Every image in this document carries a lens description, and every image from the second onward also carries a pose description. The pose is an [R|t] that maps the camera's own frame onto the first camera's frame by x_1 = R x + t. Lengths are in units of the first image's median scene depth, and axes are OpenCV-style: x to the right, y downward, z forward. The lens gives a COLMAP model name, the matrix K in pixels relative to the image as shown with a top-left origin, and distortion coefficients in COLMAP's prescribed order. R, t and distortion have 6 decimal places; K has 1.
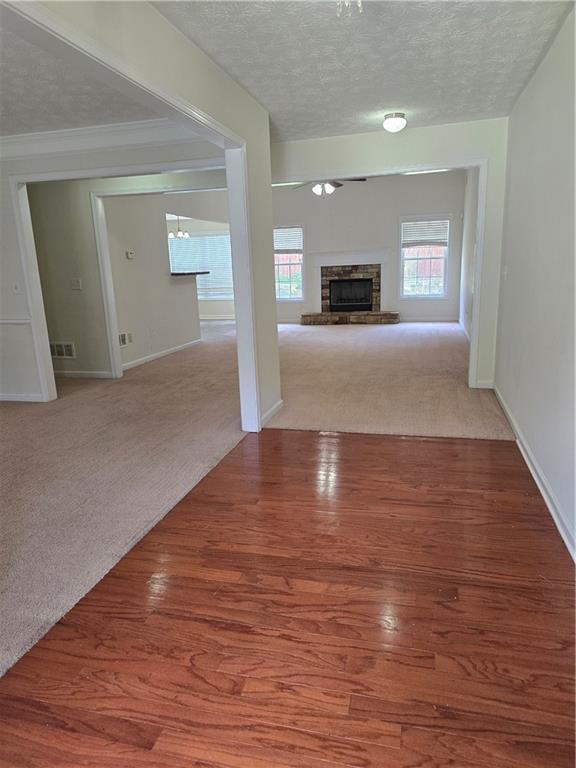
lens RADIAL K [[516.0, 0, 274.7], [0, 516.0, 387.9], [0, 0, 1]] dist [0.041191, -0.028596]
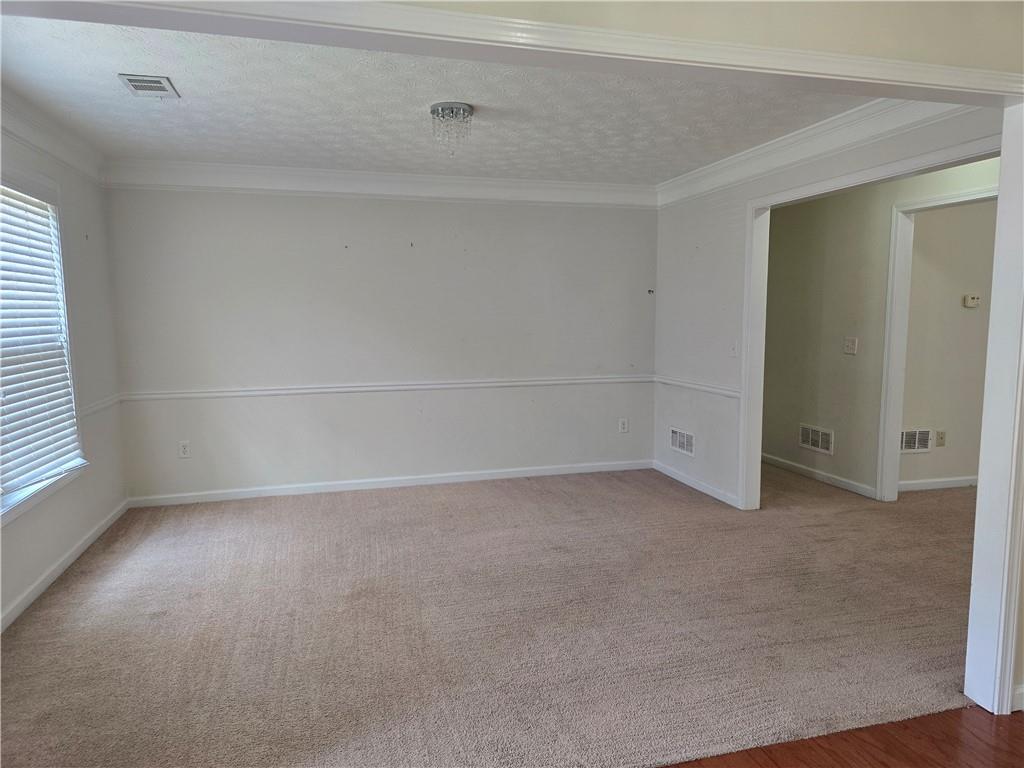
lens RADIAL K [[688.1, 0, 527.8], [0, 688.1, 407.1], [0, 0, 1]] dist [0.041191, -0.028596]
pose [[0.519423, 0.153143, -0.840682, 0.149506], [-0.210764, 0.976375, 0.047639, -0.077873], [0.828117, 0.152441, 0.539429, 0.197242]]
